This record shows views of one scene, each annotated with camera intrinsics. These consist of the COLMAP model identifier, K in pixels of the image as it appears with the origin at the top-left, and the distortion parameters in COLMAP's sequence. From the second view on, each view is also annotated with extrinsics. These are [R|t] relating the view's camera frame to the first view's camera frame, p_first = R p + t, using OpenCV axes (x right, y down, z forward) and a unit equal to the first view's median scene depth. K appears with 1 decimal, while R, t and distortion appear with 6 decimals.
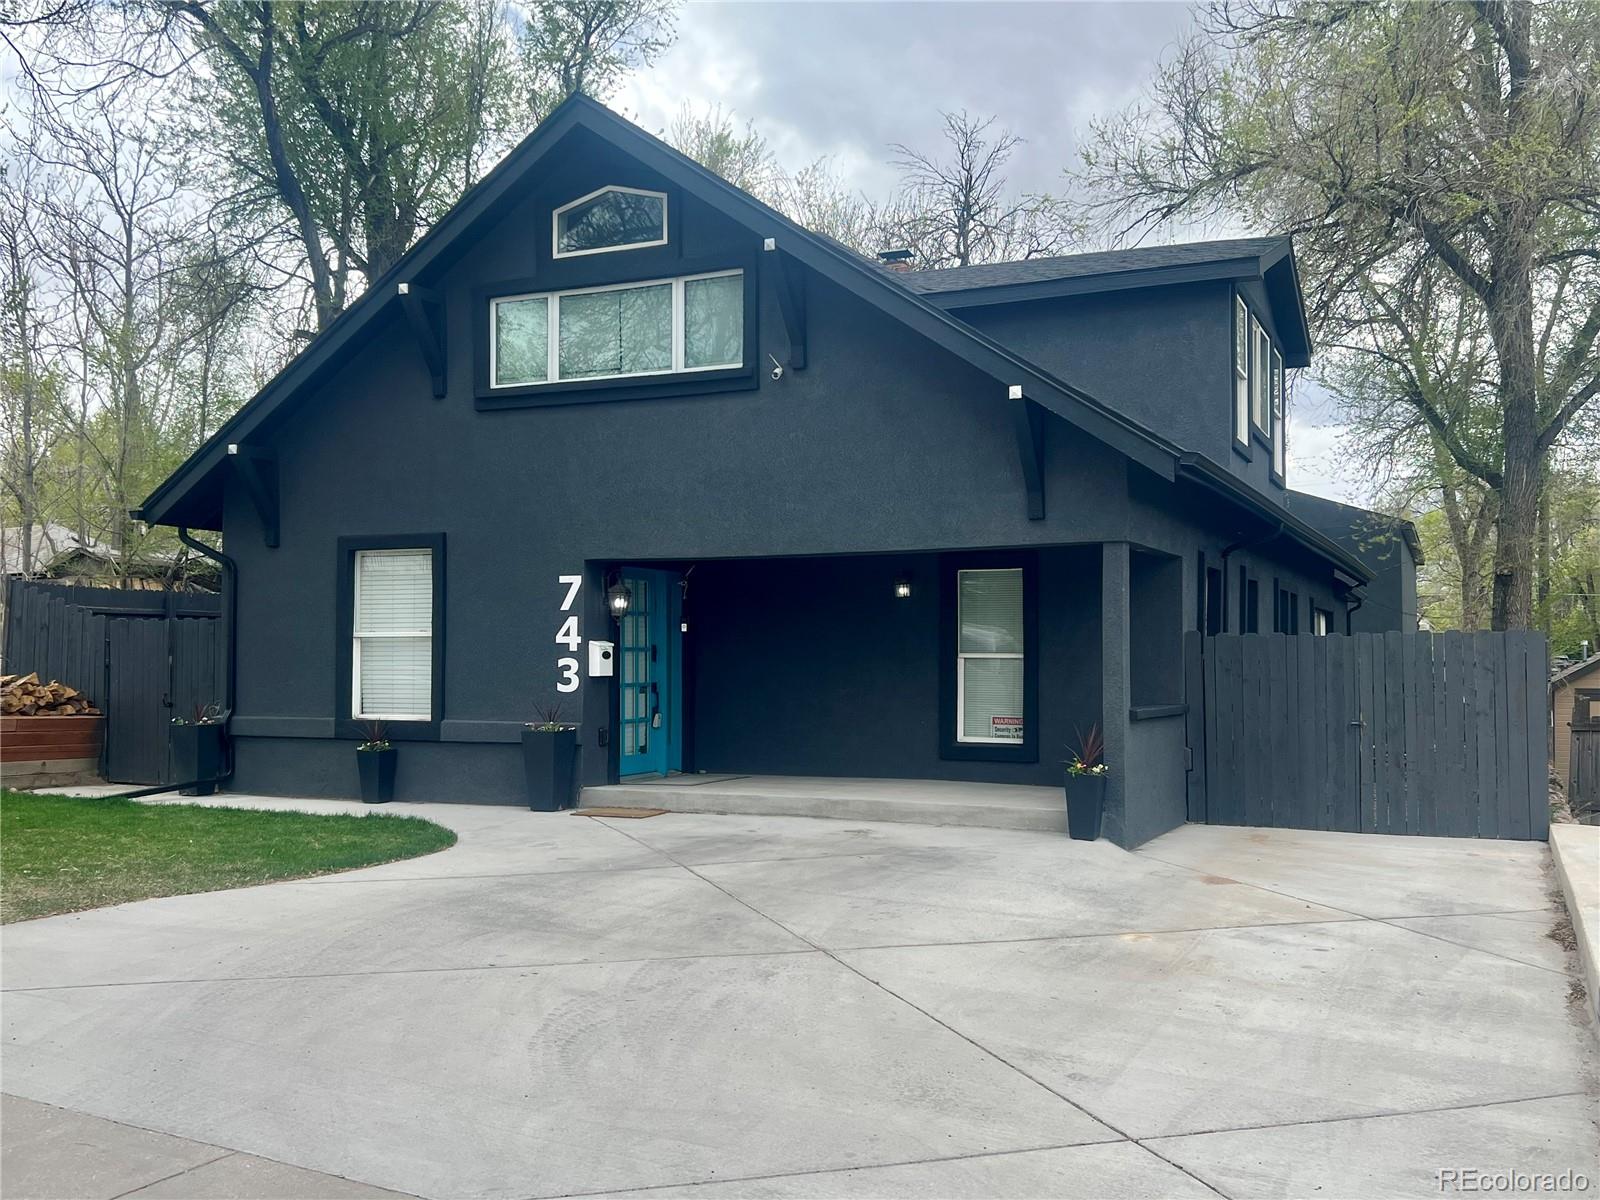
lens RADIAL K [[1473.8, 0, 800.0], [0, 1473.8, 600.0], [0, 0, 1]] dist [0.203665, -0.389189]
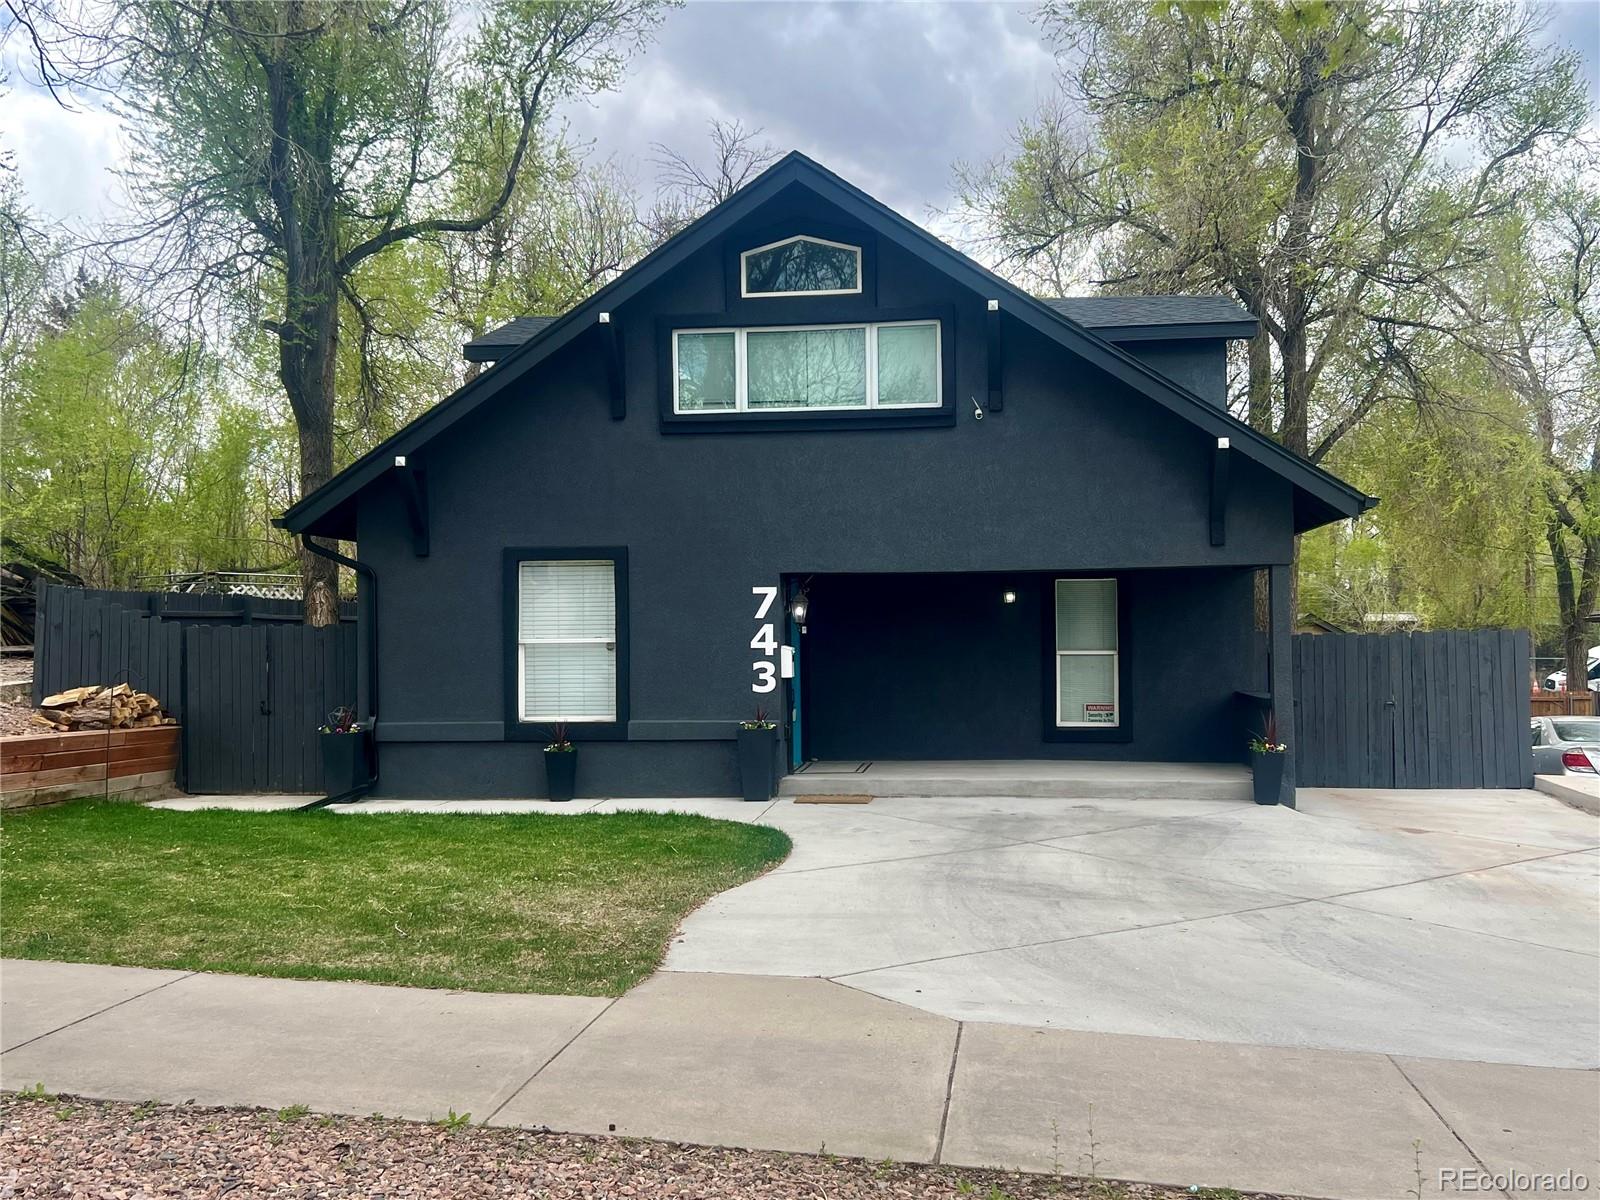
lens RADIAL K [[1473.8, 0, 800.0], [0, 1473.8, 600.0], [0, 0, 1]] dist [0.203665, -0.389189]
pose [[0.949996, -0.005753, 0.312208, -0.465466], [-0.000533, 0.999799, 0.020043, -0.028491], [-0.312260, -0.019207, 0.949802, -0.051893]]
